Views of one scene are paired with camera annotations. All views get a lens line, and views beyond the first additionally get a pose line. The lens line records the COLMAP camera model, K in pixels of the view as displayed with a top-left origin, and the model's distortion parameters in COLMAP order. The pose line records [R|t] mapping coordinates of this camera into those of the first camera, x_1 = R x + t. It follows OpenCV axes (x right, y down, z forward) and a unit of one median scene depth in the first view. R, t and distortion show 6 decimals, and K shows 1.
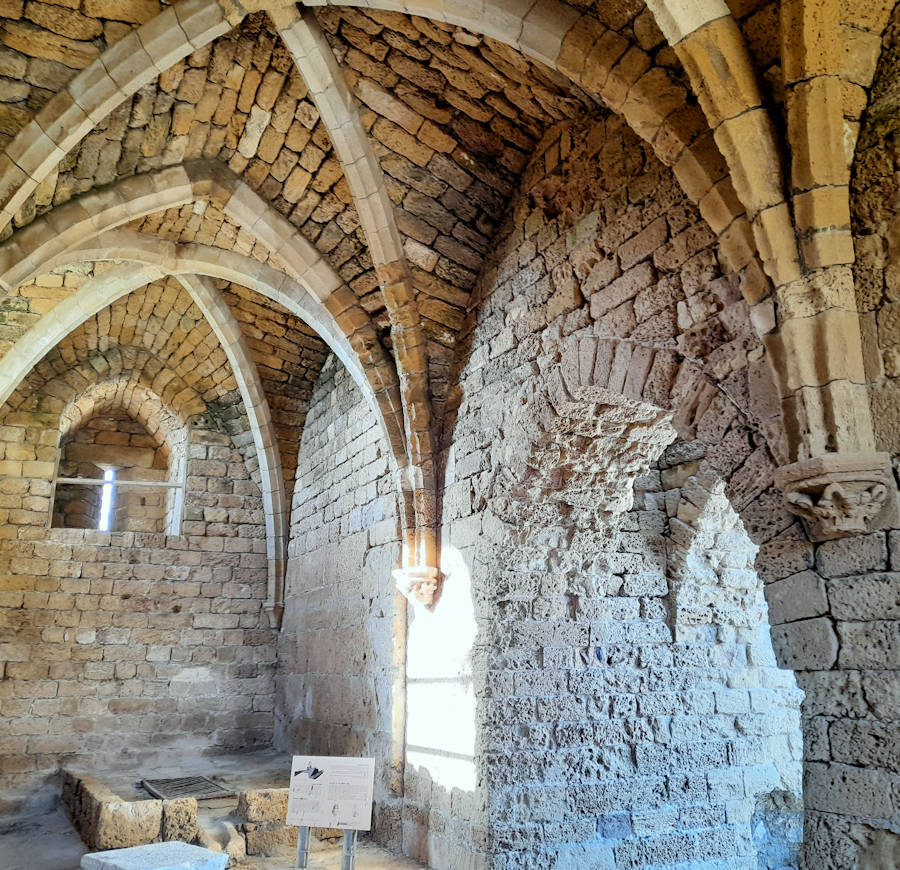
lens RADIAL K [[796.8, 0, 450.0], [0, 796.8, 435.0], [0, 0, 1]] dist [0.075702, -0.105946]
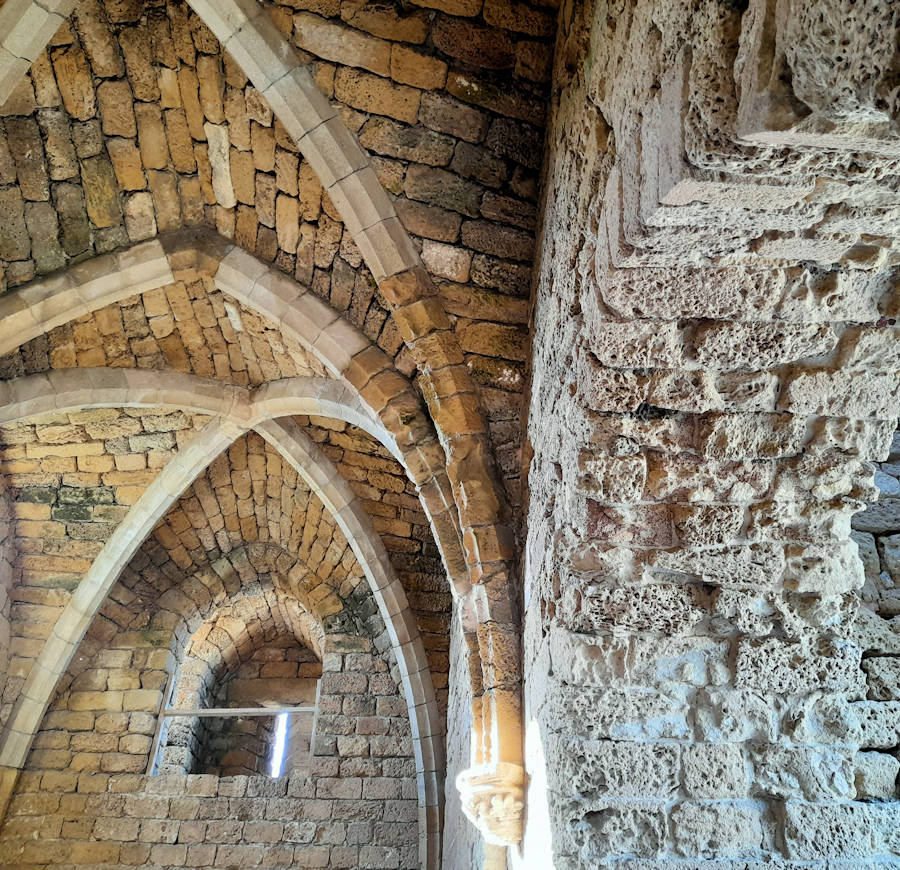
lens RADIAL K [[829.1, 0, 465.8], [0, 829.1, 435.4], [0, 0, 1]] dist [0.074633, -0.086849]
pose [[0.936594, -0.186381, -0.296740, 0.154988], [0.090419, 0.946683, -0.309217, 0.125935], [0.338551, 0.262780, 0.903510, 0.416846]]
